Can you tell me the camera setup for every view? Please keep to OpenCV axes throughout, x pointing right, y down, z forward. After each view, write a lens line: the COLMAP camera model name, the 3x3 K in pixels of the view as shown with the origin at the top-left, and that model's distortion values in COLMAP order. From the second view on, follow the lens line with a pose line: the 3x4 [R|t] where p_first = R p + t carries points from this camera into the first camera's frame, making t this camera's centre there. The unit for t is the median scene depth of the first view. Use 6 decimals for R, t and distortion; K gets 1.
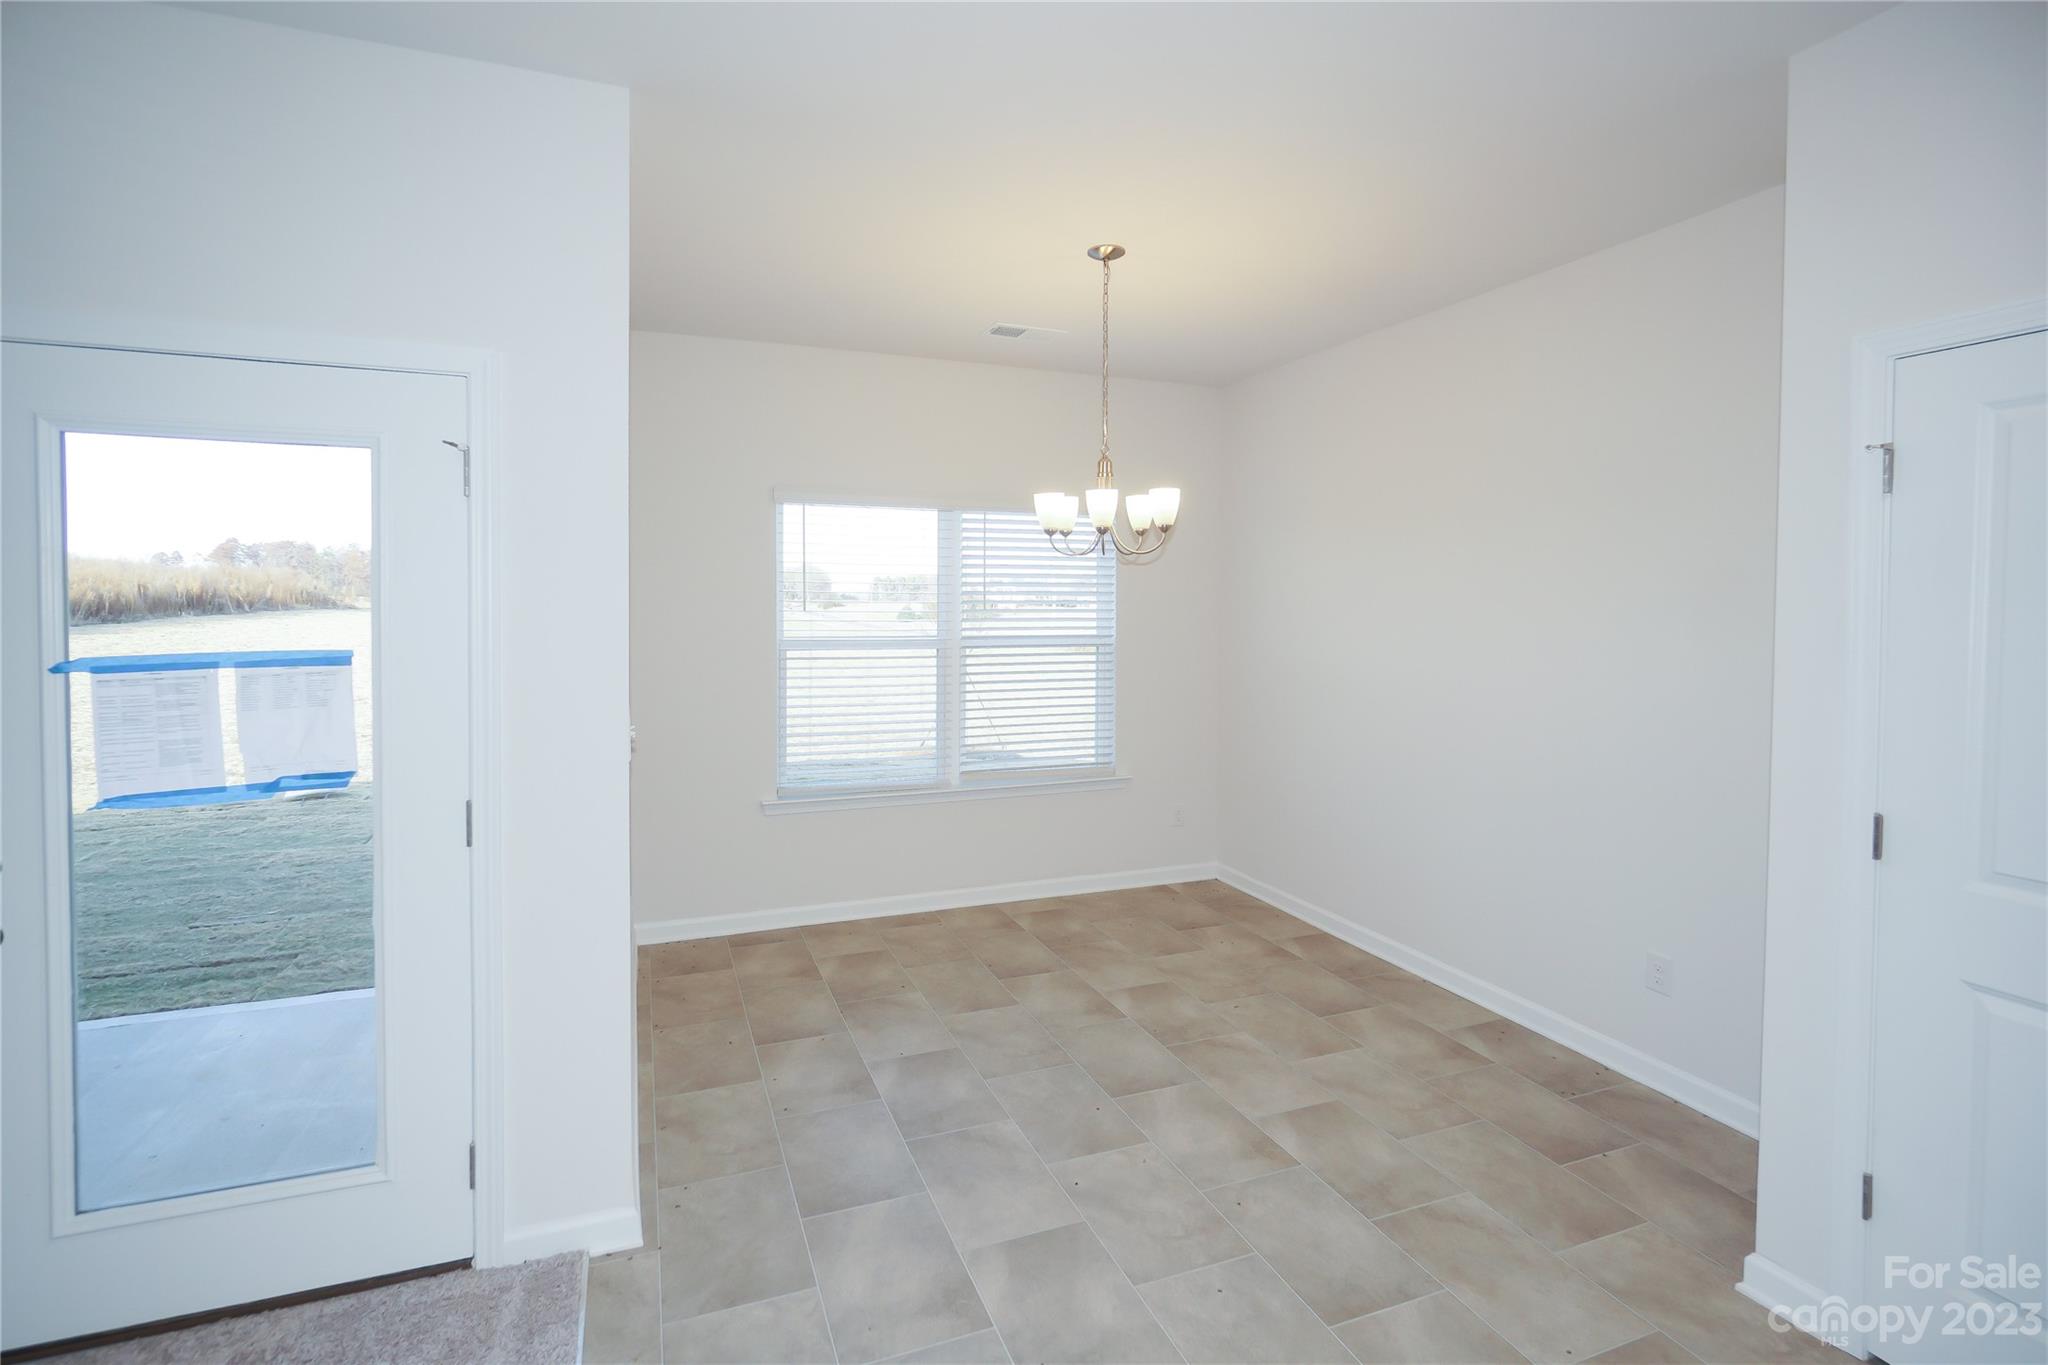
lens RADIAL K [[932.7, 0, 991.6], [0, 932.7, 624.7], [0, 0, 1]] dist [-0.011716, 0.001012]
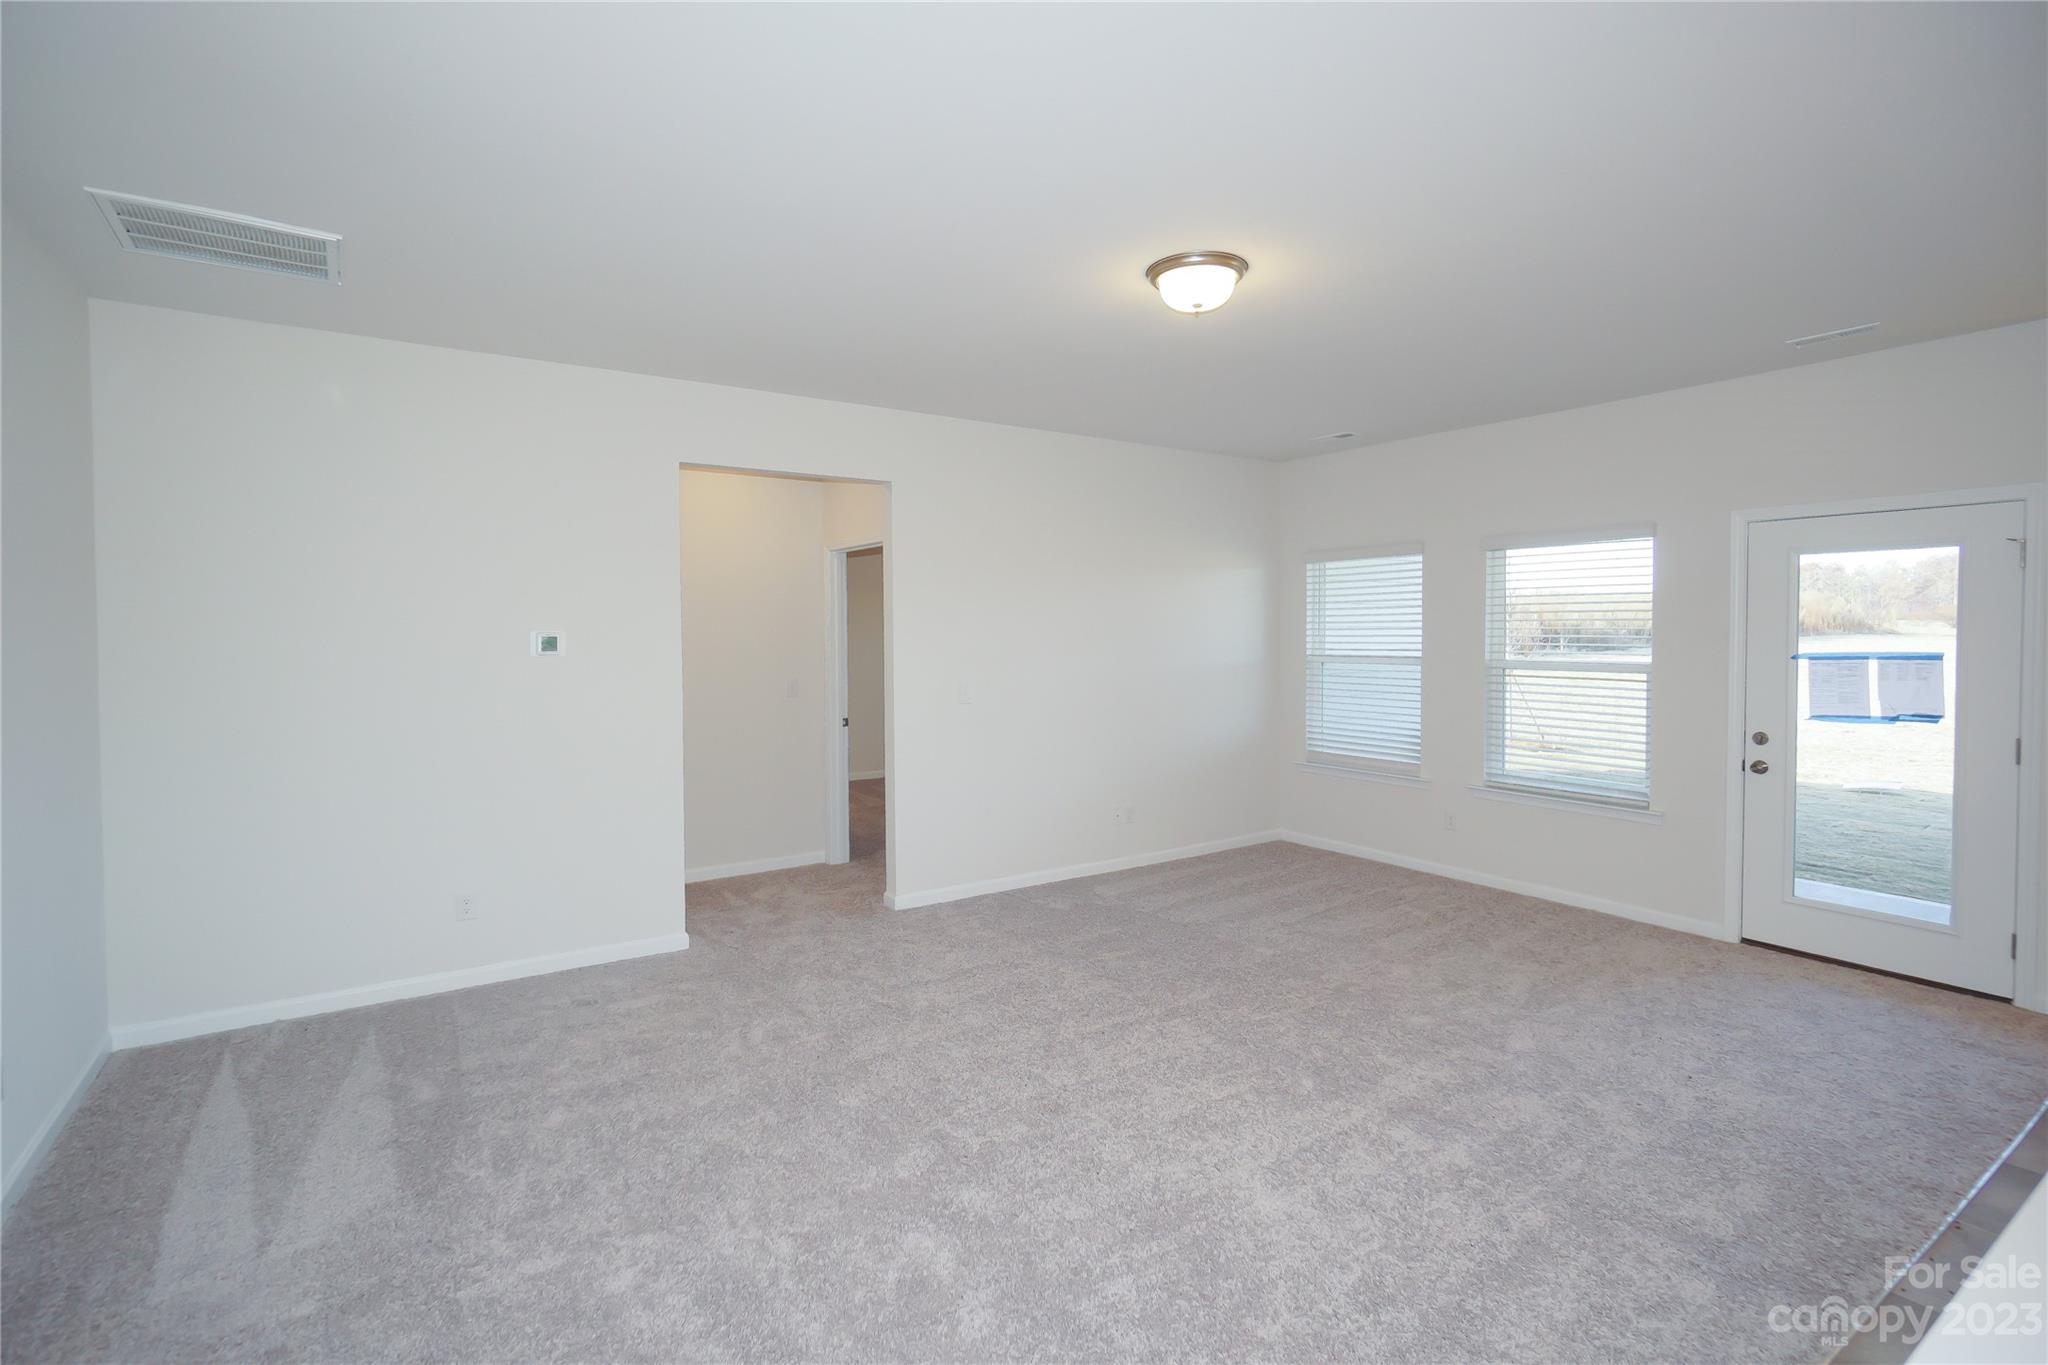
lens RADIAL K [[949.6, 0, 1016.8], [0, 949.6, 651.4], [0, 0, 1]] dist [-0.000918, 0.000644]
pose [[0.229005, 0.016684, -0.973282, 0.381649], [-0.016030, 0.999782, 0.013366, 0.014890], [0.973293, 0.012541, 0.229223, -0.642137]]
